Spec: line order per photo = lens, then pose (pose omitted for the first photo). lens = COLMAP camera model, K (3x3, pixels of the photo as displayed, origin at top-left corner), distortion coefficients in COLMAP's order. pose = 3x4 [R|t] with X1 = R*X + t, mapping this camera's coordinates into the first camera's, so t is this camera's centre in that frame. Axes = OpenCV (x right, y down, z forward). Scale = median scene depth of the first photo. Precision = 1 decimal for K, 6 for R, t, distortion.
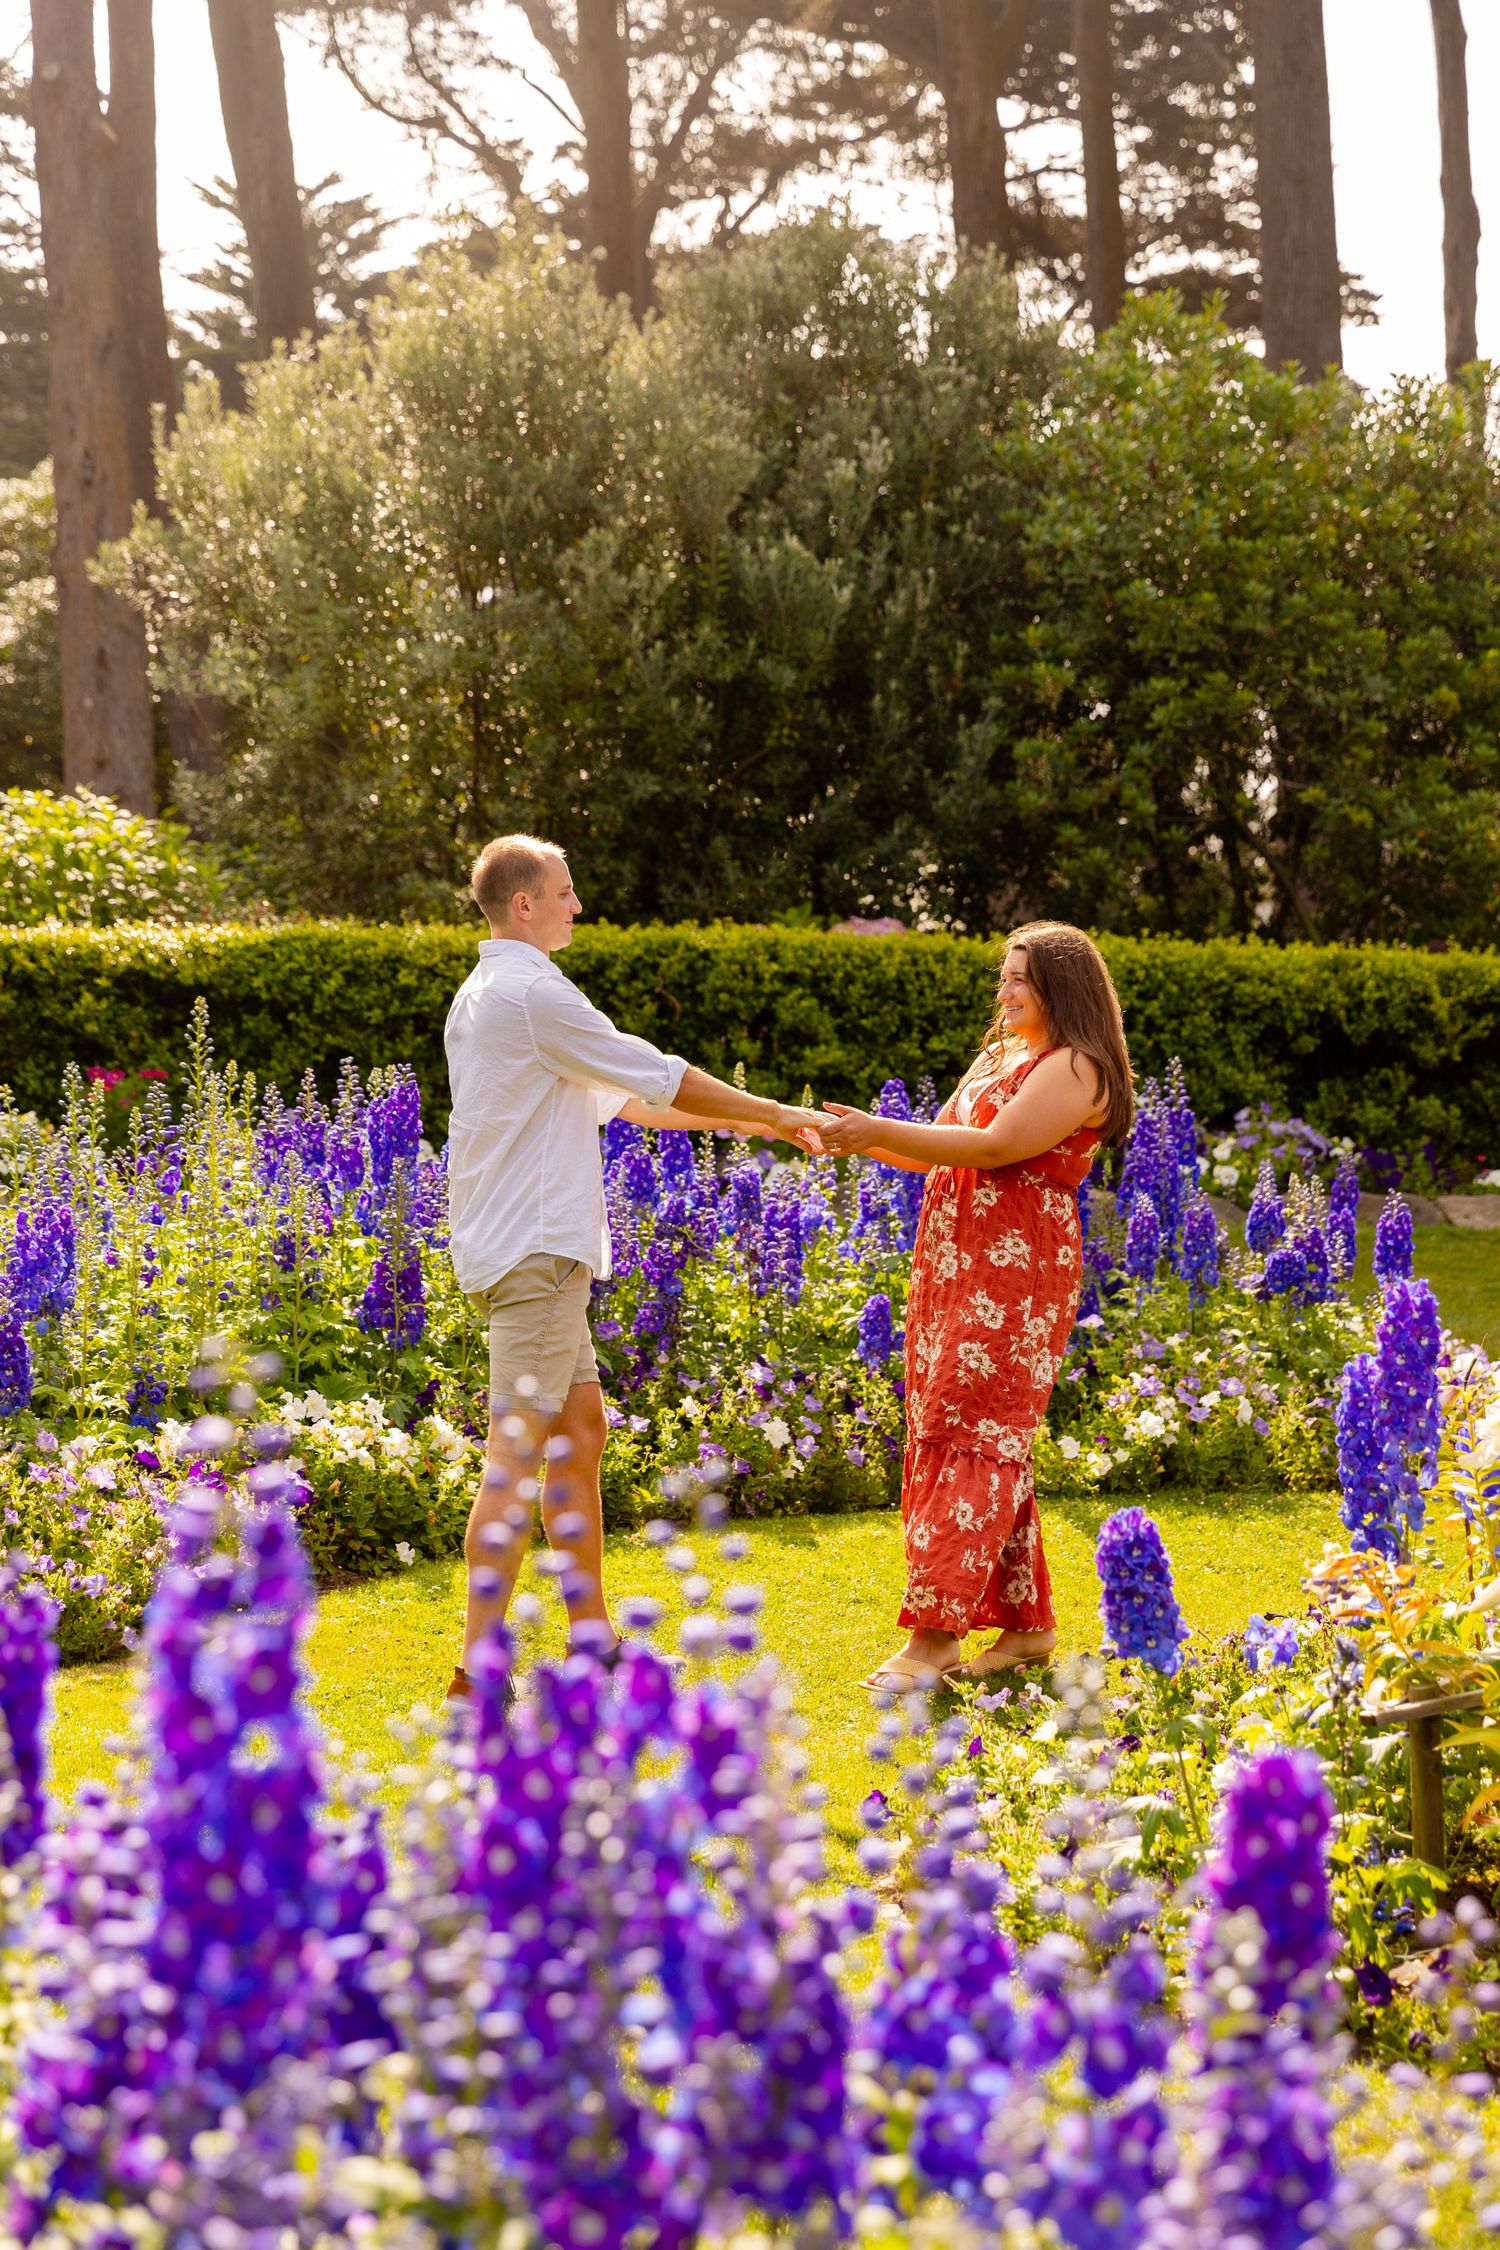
lens RADIAL K [[4502.6, 0, 751.3], [0, 4502.6, 1120.9], [0, 0, 1]] dist [-0.042461, 0.000000]
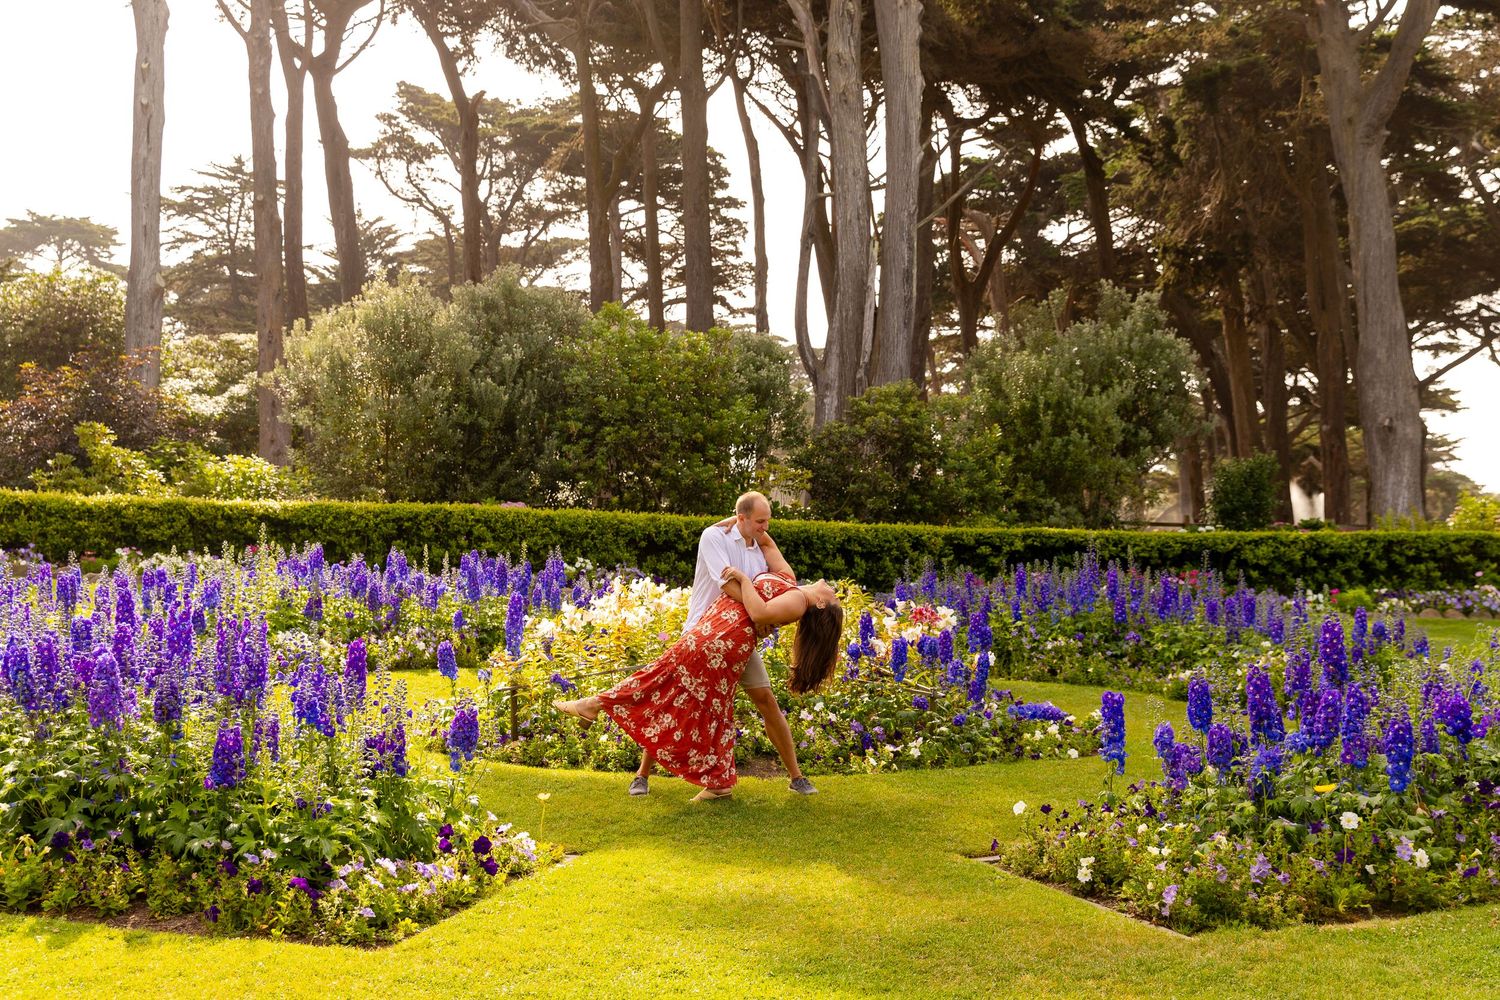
lens RADIAL K [[1738.9, 0, 746.8], [0, 1738.9, 506.5], [0, 0, 1]] dist [-0.017340, 0.000000]
pose [[0.993492, 0.017961, 0.112475, 0.050861], [-0.013341, 0.999041, -0.041697, 0.005763], [-0.113117, 0.039925, 0.992779, -0.201109]]
